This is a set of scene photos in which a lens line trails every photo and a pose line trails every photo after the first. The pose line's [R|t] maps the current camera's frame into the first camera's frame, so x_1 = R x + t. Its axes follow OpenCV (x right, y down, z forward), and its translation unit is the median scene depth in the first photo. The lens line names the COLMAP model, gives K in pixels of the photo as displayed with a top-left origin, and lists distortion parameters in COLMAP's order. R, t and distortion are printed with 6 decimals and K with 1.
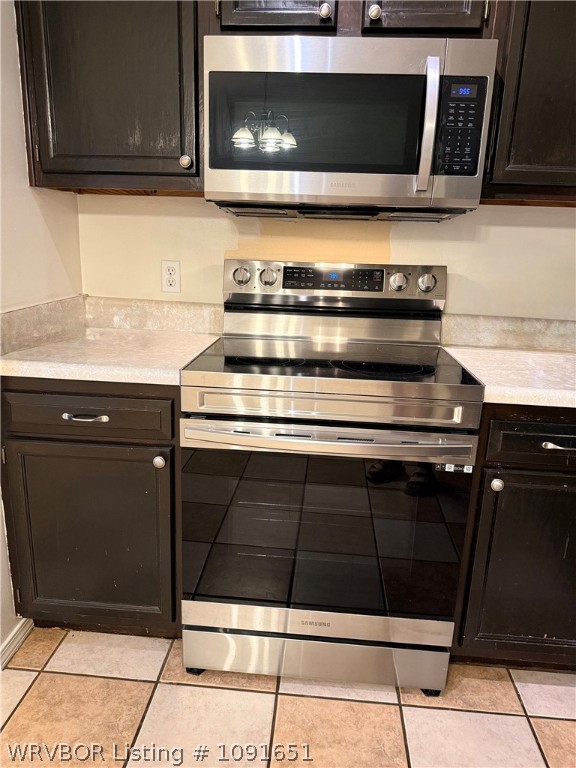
lens RADIAL K [[544.5, 0, 290.5], [0, 544.5, 387.0], [0, 0, 1]] dist [0.017611, -0.002447]
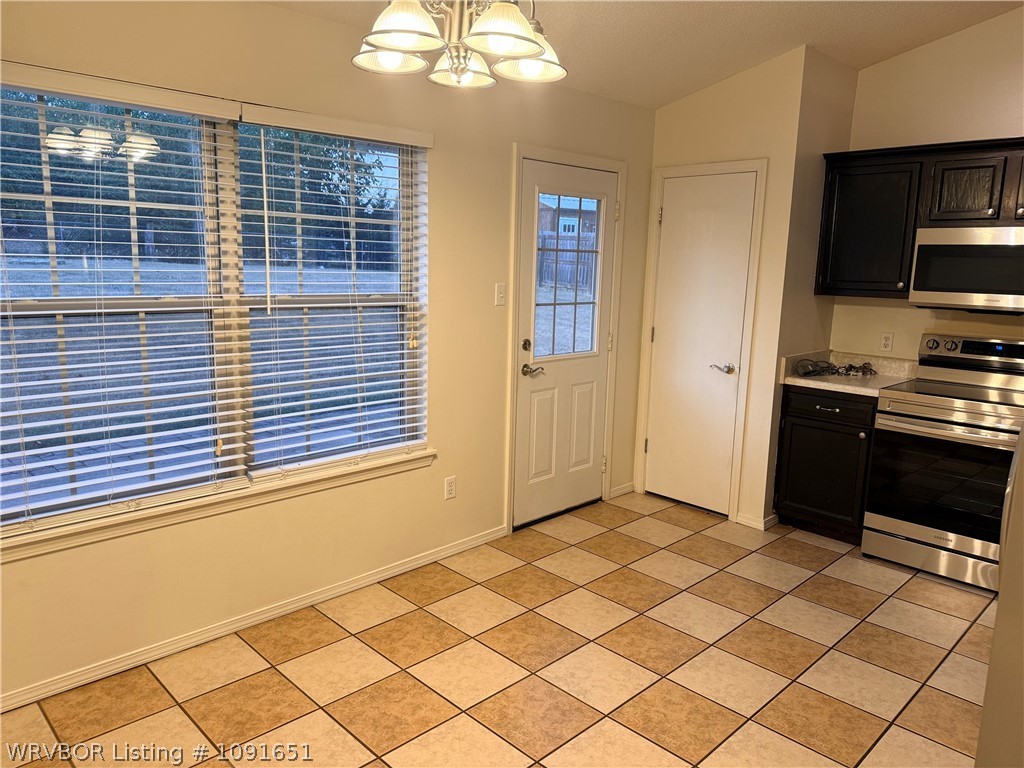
lens RADIAL K [[726.0, 0, 512.1], [0, 726.0, 393.2], [0, 0, 1]] dist [0.017611, -0.002447]
pose [[0.750797, 0.100137, -0.652898, 0.464306], [-0.165178, 0.985501, -0.038796, 0.268495], [0.639546, 0.136972, 0.756452, -1.651617]]
